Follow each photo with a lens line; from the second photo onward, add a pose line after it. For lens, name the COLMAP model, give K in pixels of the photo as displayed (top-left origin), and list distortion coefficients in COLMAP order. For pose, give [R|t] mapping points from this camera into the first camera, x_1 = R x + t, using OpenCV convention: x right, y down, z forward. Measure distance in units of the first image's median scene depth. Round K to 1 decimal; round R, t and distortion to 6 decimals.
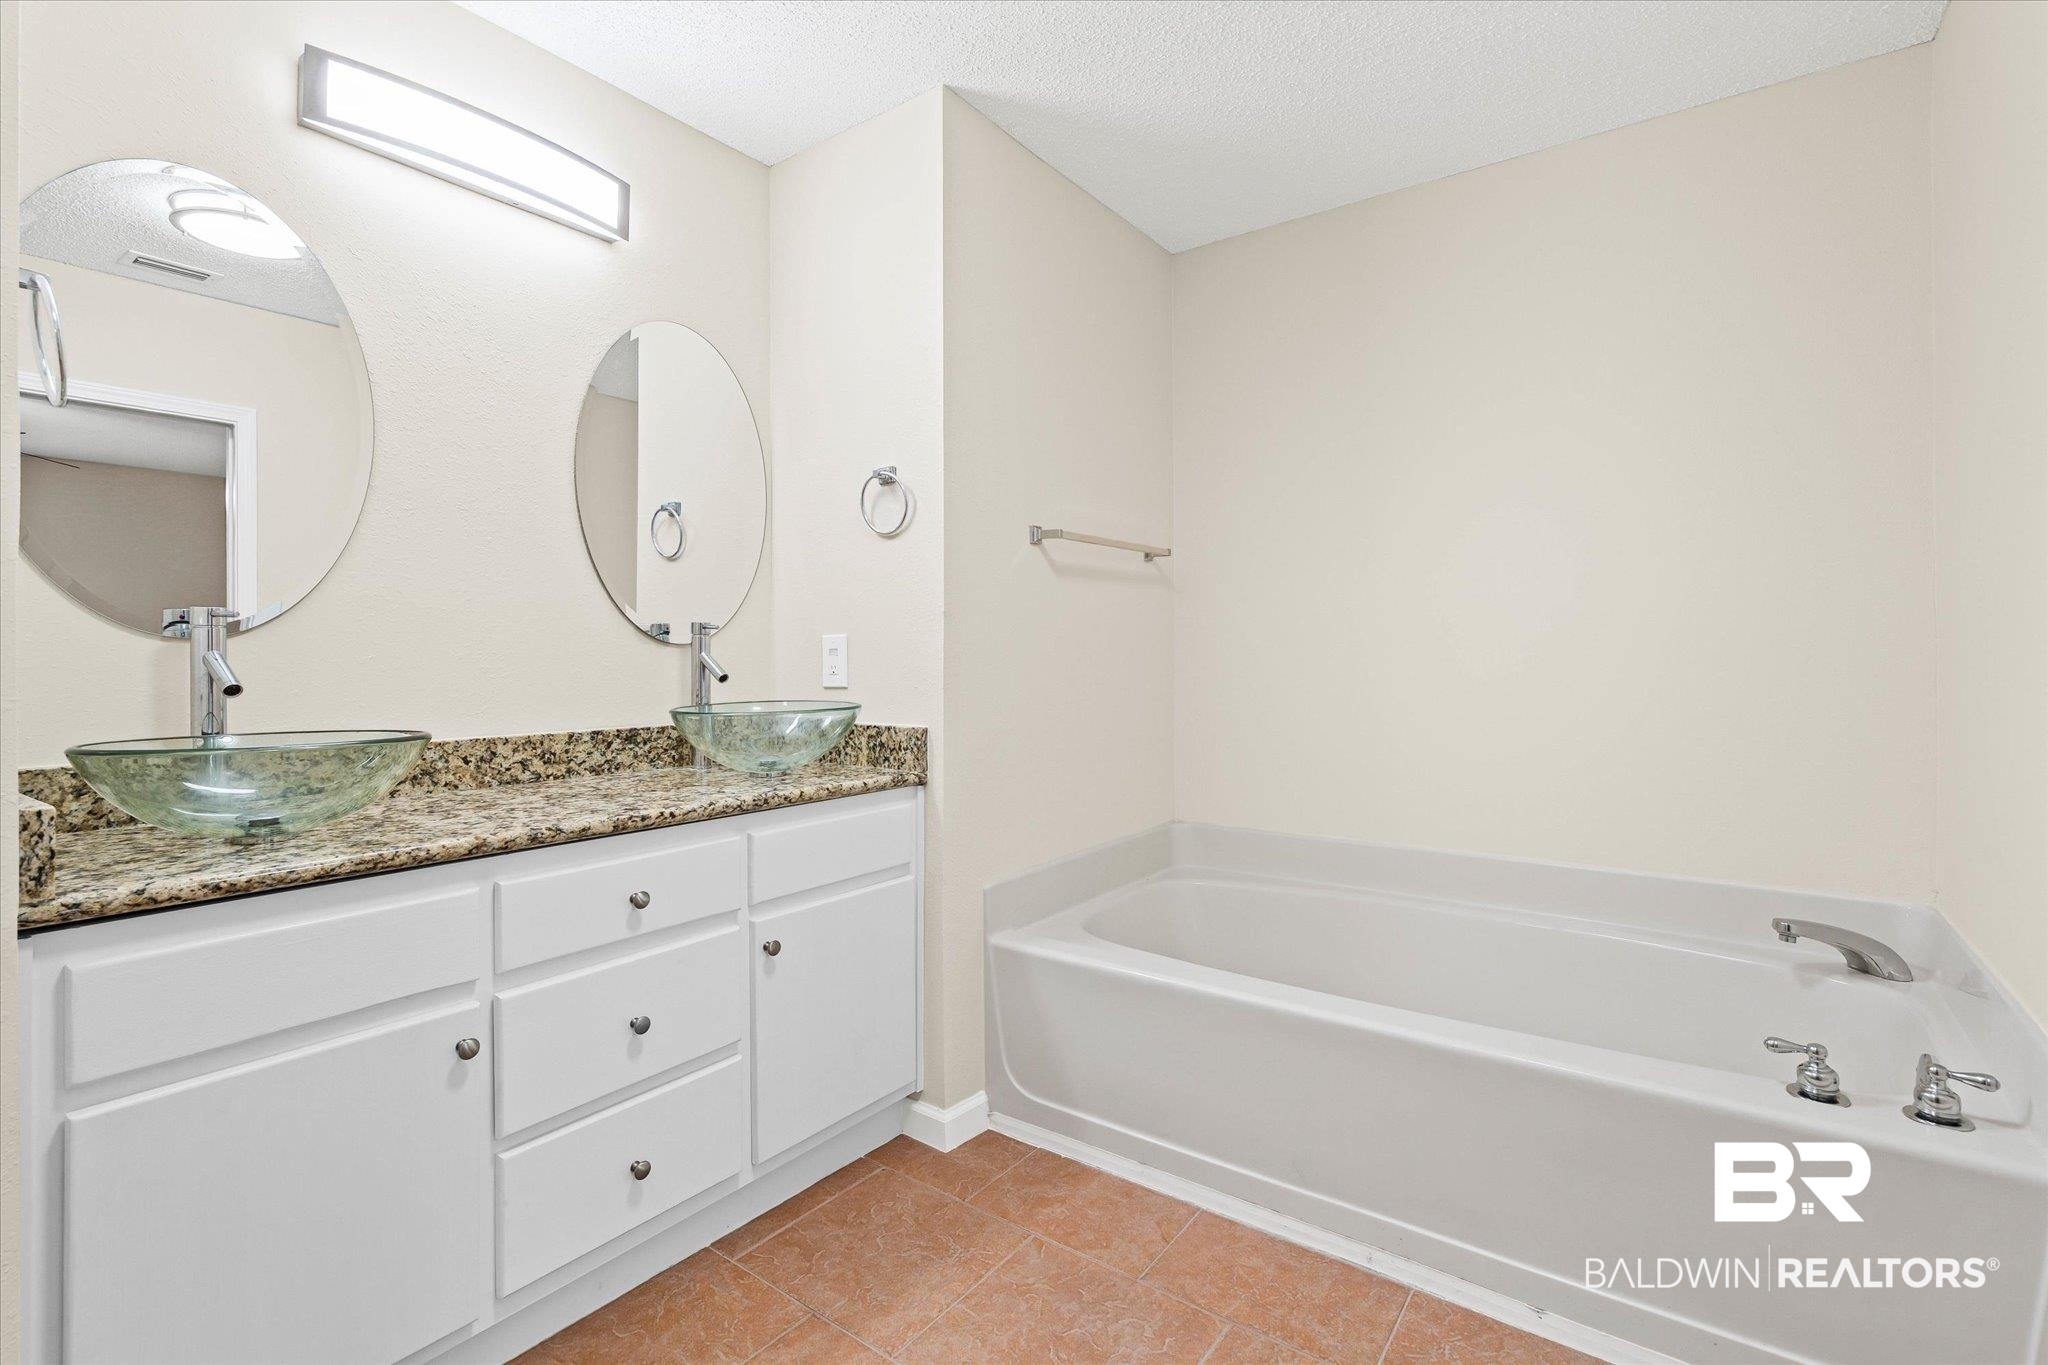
lens RADIAL K [[937.9, 0, 1023.8], [0, 937.9, 654.9], [0, 0, 1]] dist [-0.001483, -0.000173]
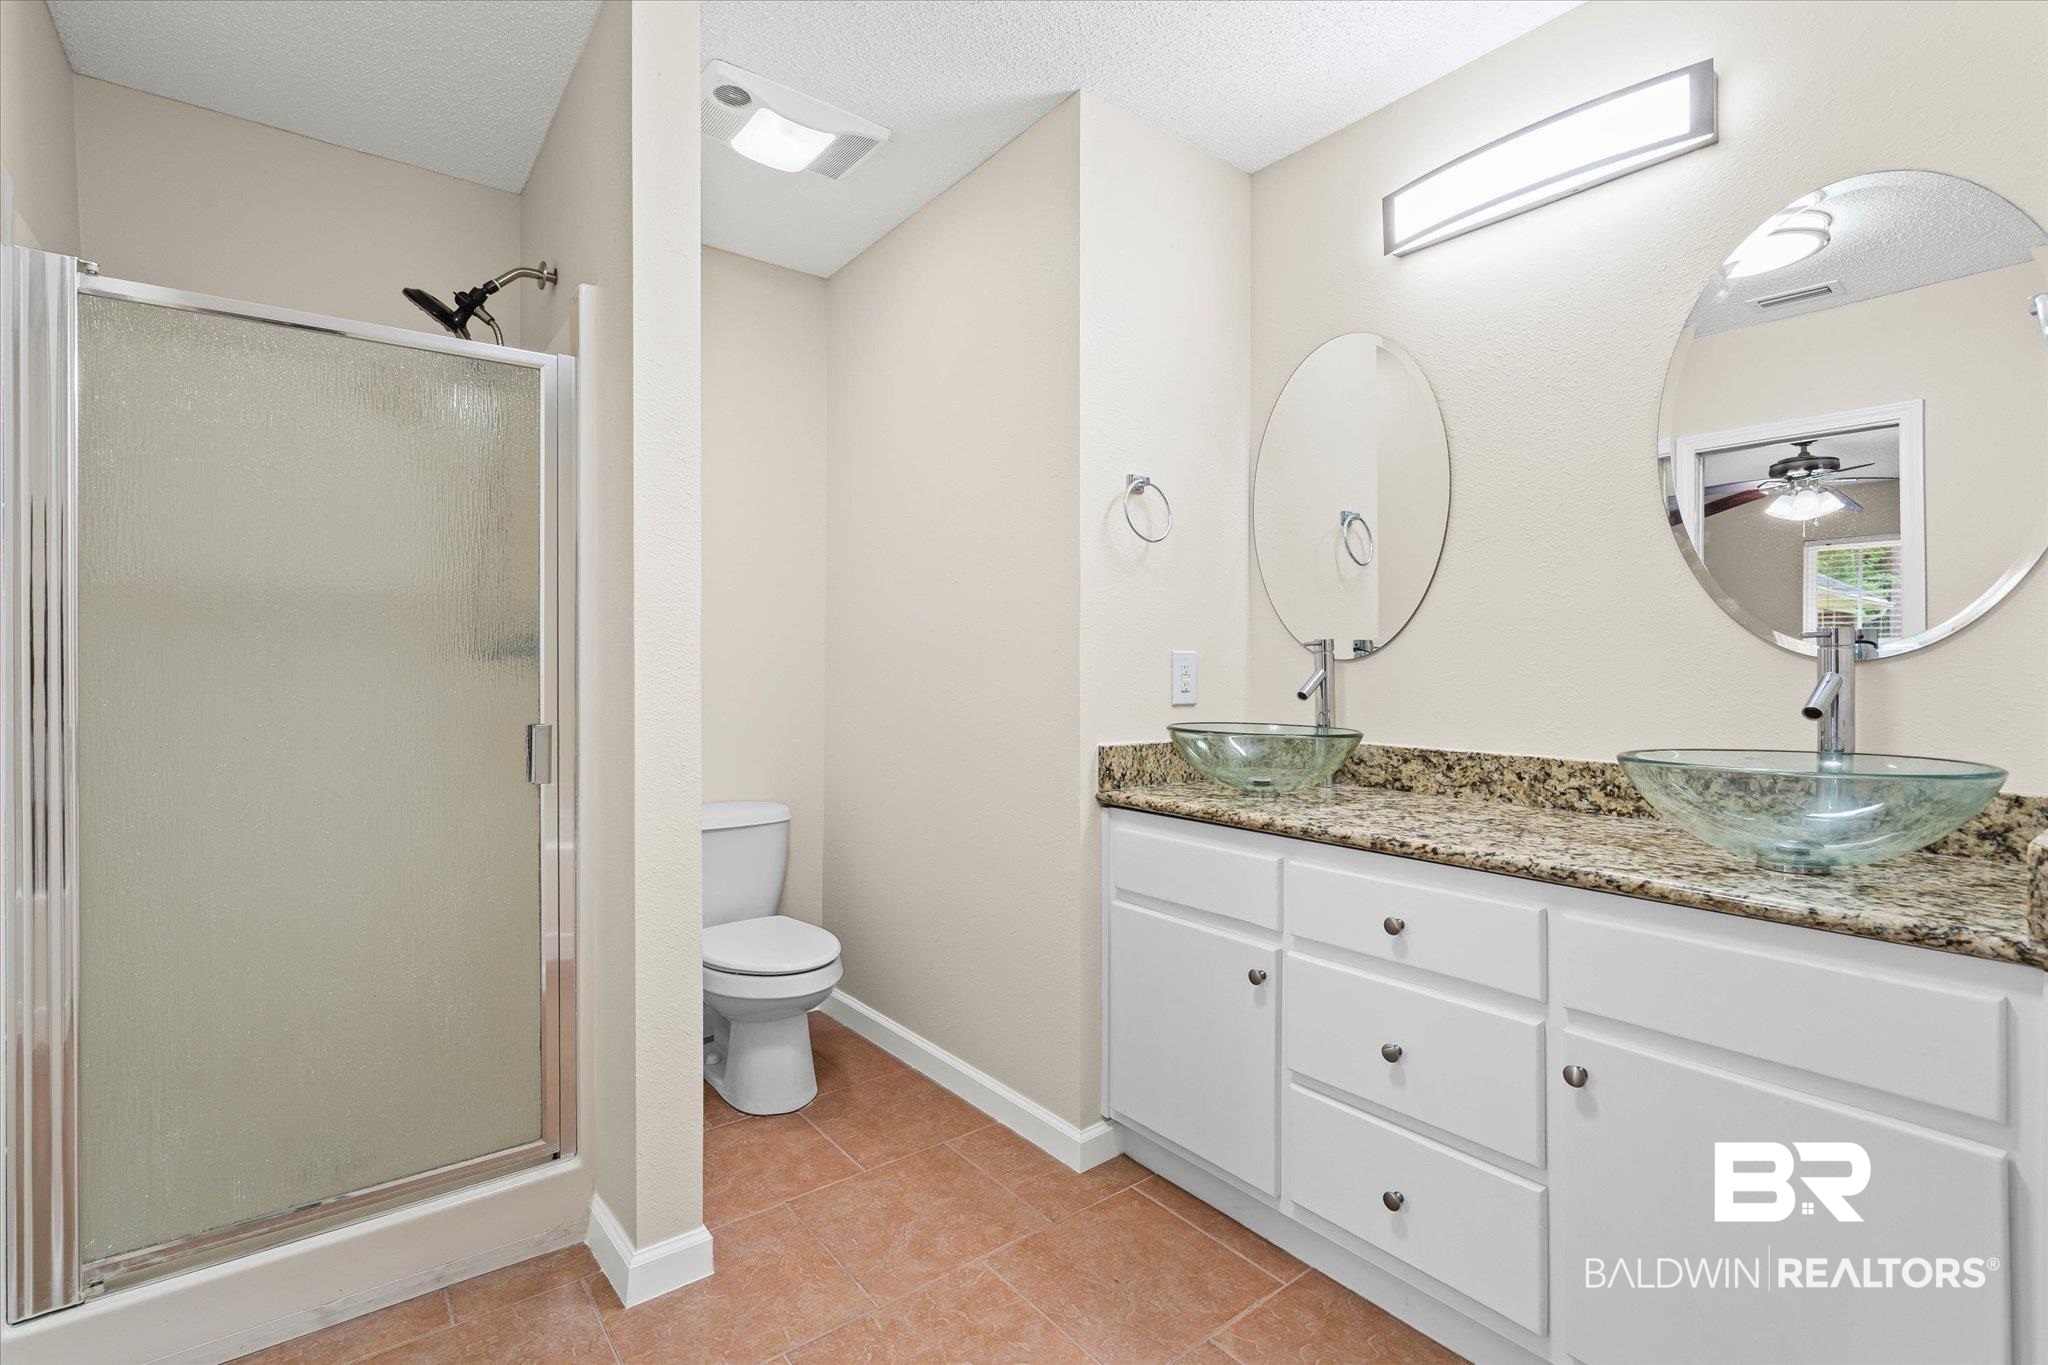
lens RADIAL K [[941.5, 0, 1024.0], [0, 941.5, 682.5], [0, 0, 1]] dist [-0.001695, 0.000082]
pose [[-0.279157, 0.018927, -0.960059, 0.546837], [-0.001949, 0.999793, 0.020277, -0.009976], [0.960243, 0.007531, -0.279062, 0.776062]]
